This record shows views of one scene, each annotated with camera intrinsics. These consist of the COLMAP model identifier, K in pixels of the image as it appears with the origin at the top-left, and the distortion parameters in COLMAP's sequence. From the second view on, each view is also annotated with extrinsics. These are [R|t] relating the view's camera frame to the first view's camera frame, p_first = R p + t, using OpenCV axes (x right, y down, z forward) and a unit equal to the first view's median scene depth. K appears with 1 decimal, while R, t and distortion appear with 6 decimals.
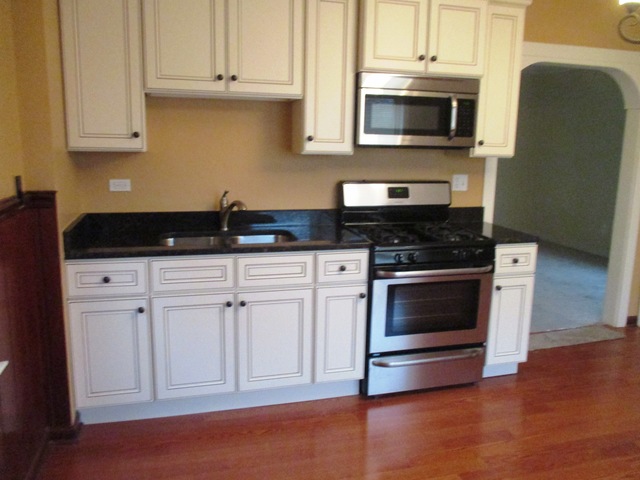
lens RADIAL K [[538.1, 0, 320.2], [0, 538.1, 239.5], [0, 0, 1]] dist [-0.034693, -0.001970]
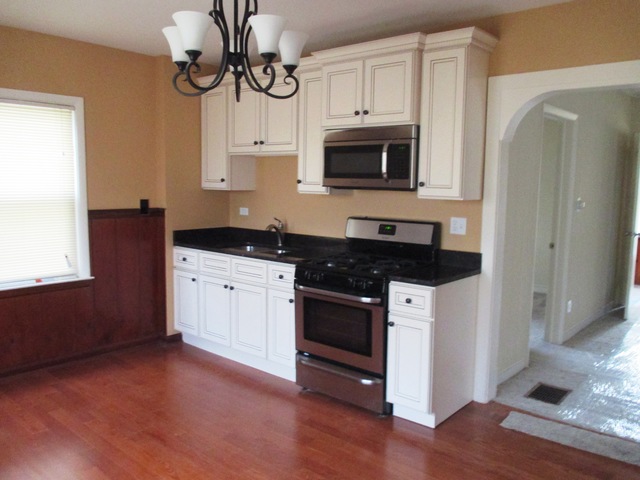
lens RADIAL K [[538.1, 0, 321.8], [0, 538.1, 240.0], [0, 0, 1]] dist [-0.034693, -0.001970]
pose [[0.546367, 0.078976, -0.833814, 1.135787], [-0.160916, 0.986896, -0.011967, -0.034960], [0.821943, 0.140713, 0.551915, 0.311765]]
